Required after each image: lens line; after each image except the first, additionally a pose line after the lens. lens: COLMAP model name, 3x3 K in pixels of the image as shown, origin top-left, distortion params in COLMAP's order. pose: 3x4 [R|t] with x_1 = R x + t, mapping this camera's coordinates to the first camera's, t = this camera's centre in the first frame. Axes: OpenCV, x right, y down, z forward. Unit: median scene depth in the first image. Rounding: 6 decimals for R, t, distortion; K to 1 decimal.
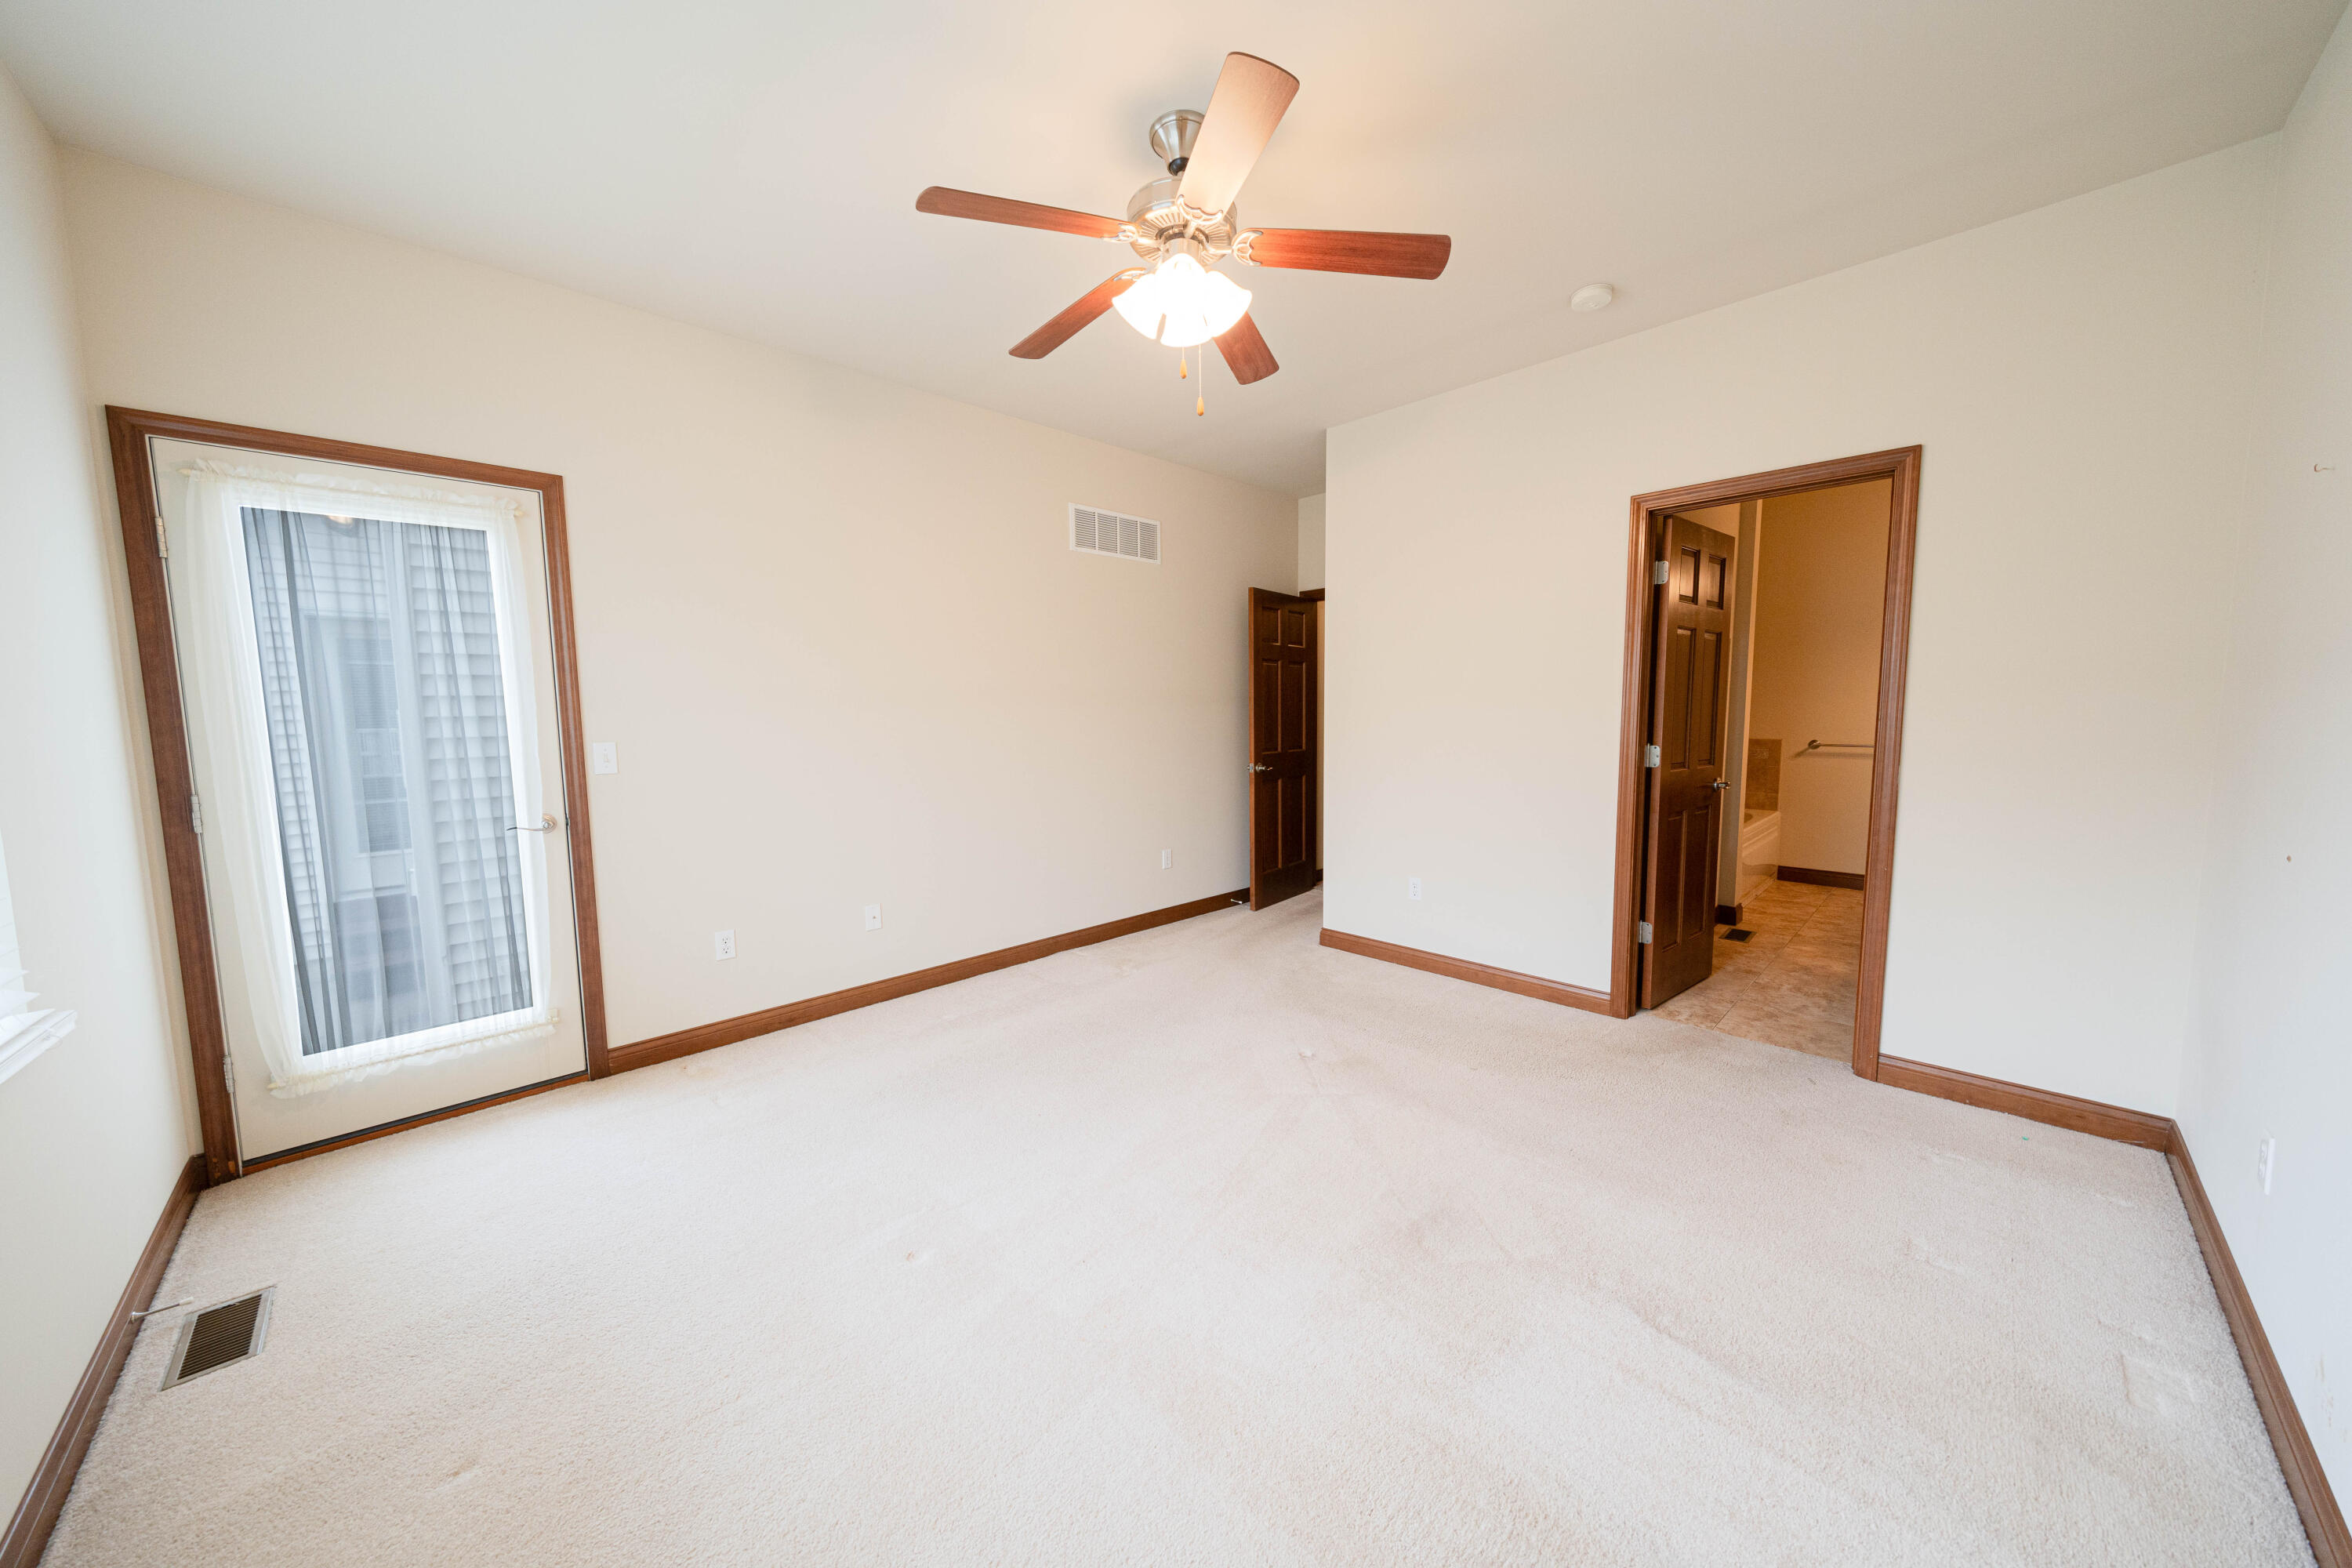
lens RADIAL K [[797.1, 0, 1176.0], [0, 797.1, 784.0], [0, 0, 1]] dist [0.001071, 0.000051]
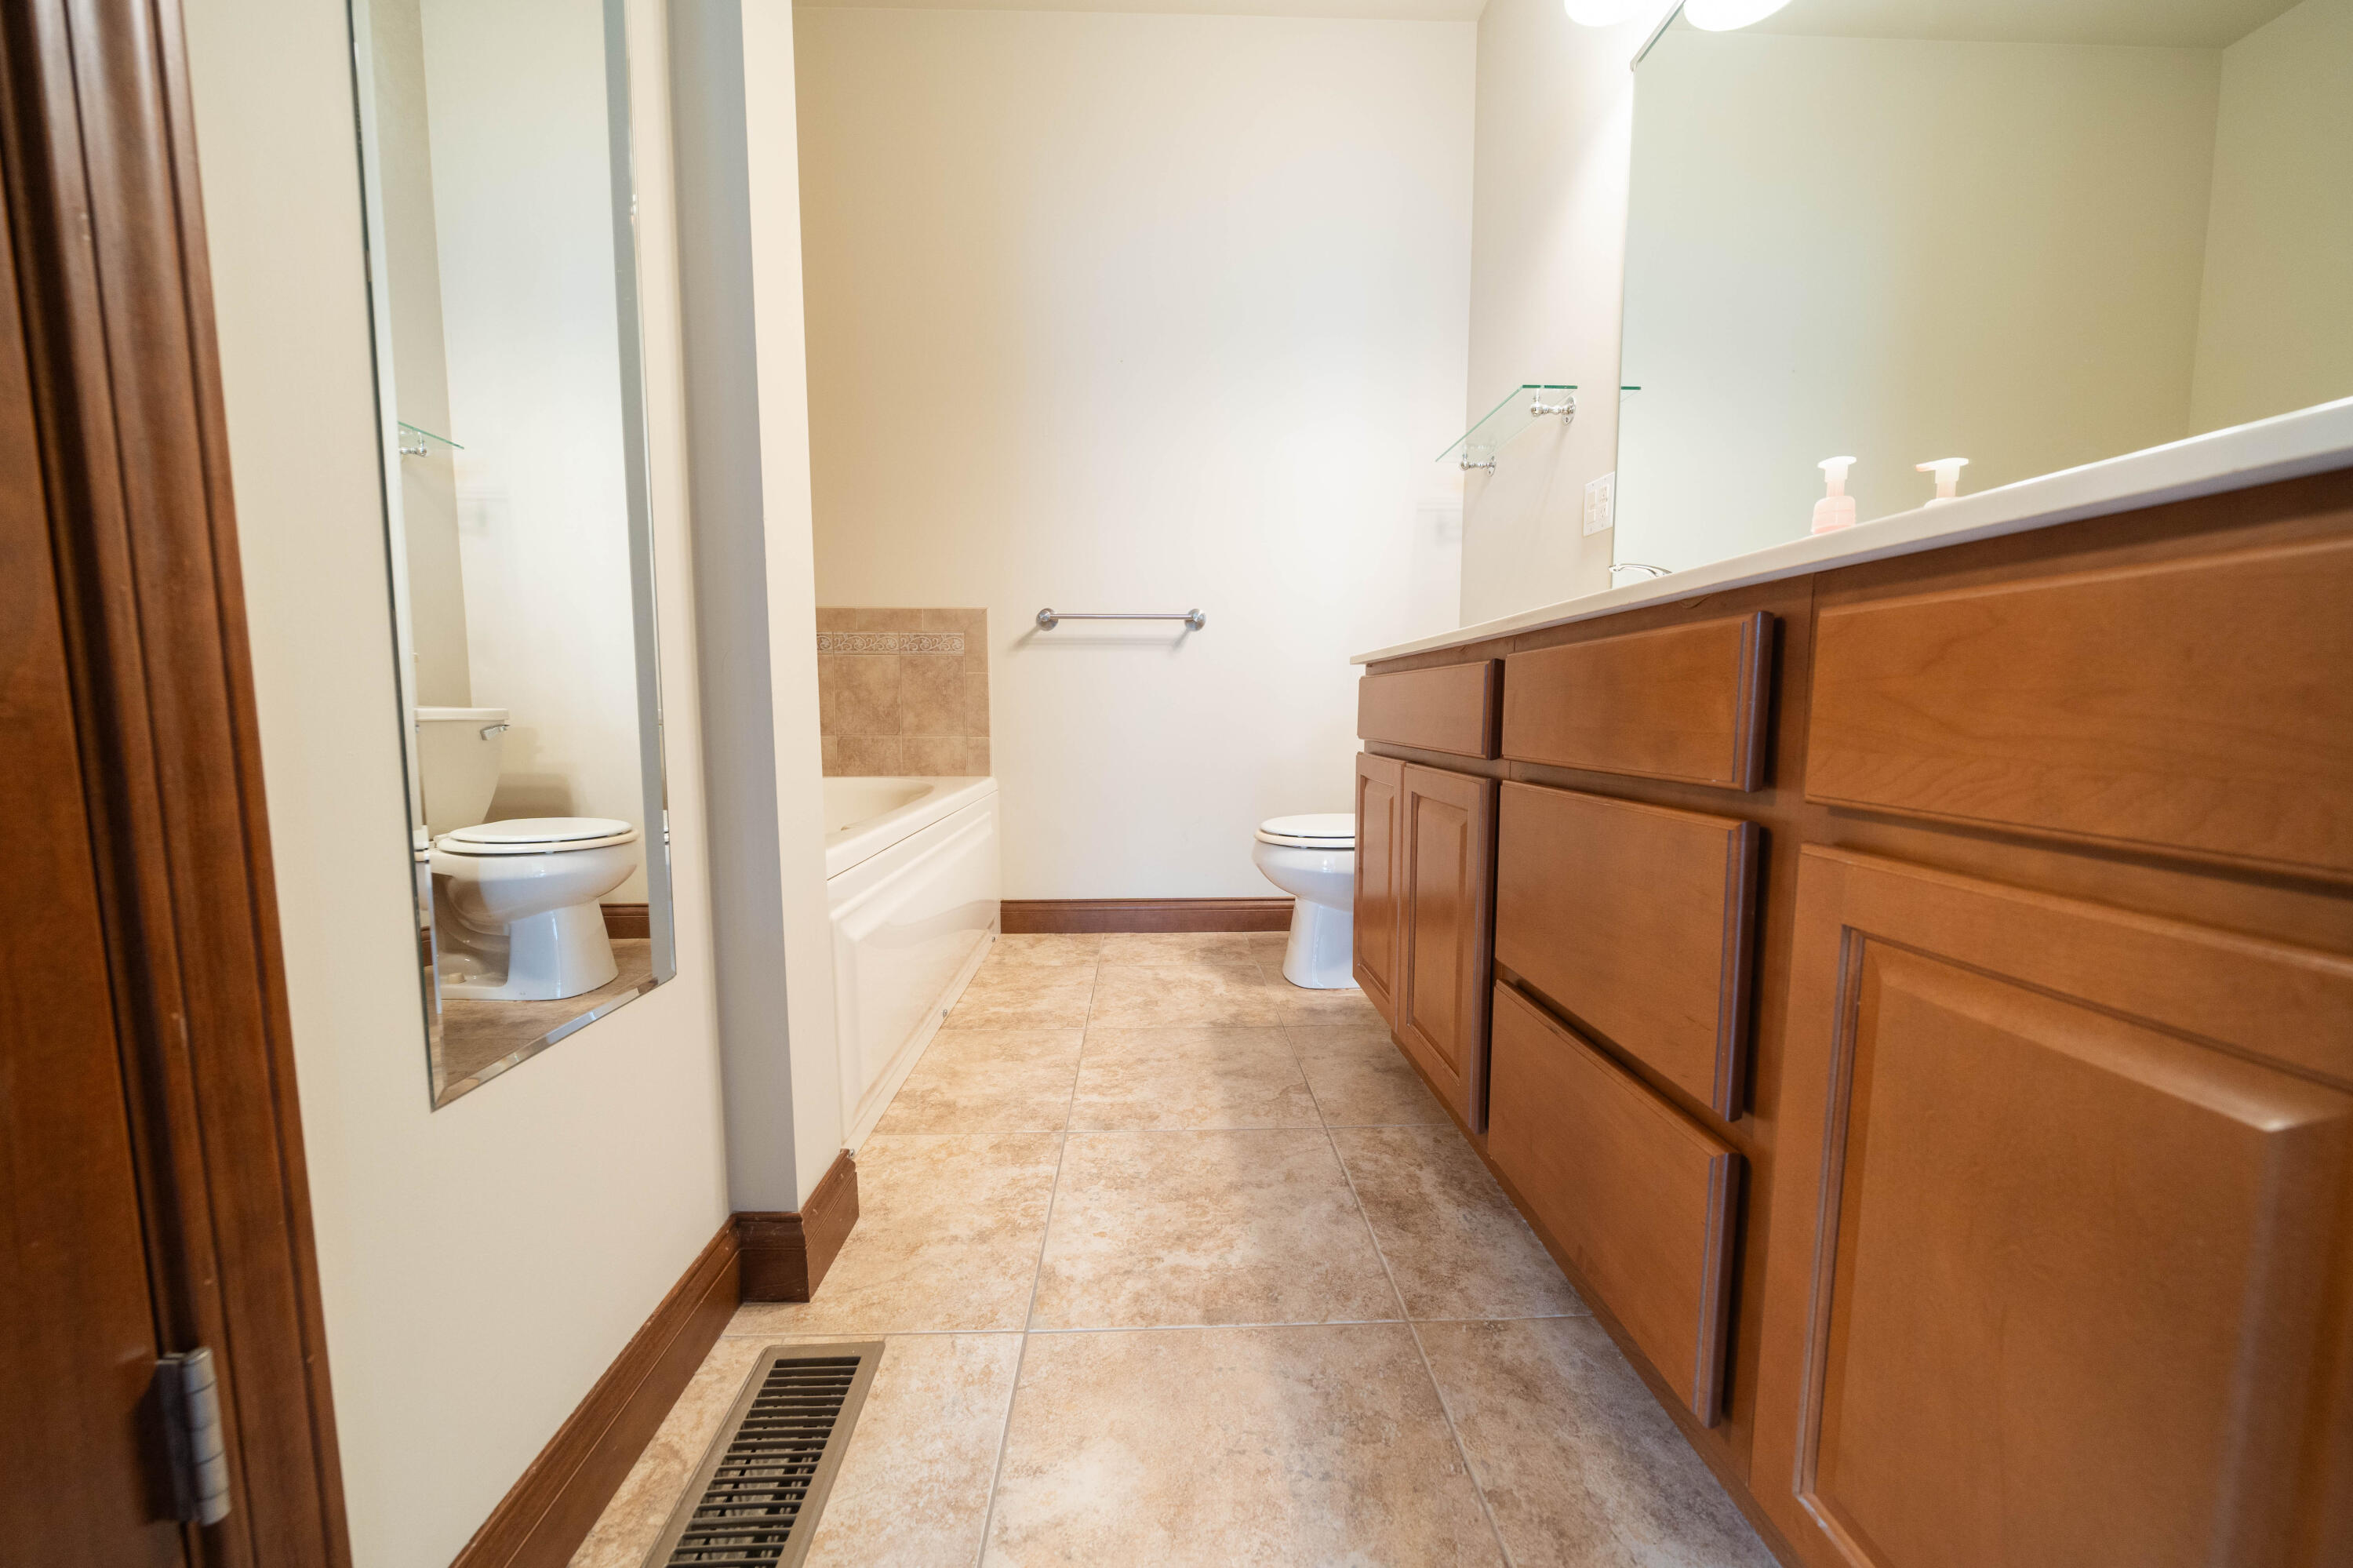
lens RADIAL K [[797.5, 0, 1176.5], [0, 797.5, 784.0], [0, 0, 1]] dist [0.001071, 0.000051]
pose [[0.672720, -0.058528, 0.737579, 0.510451], [0.062194, 0.997811, 0.022452, 0.034541], [-0.737279, 0.030769, 0.674887, 0.644055]]
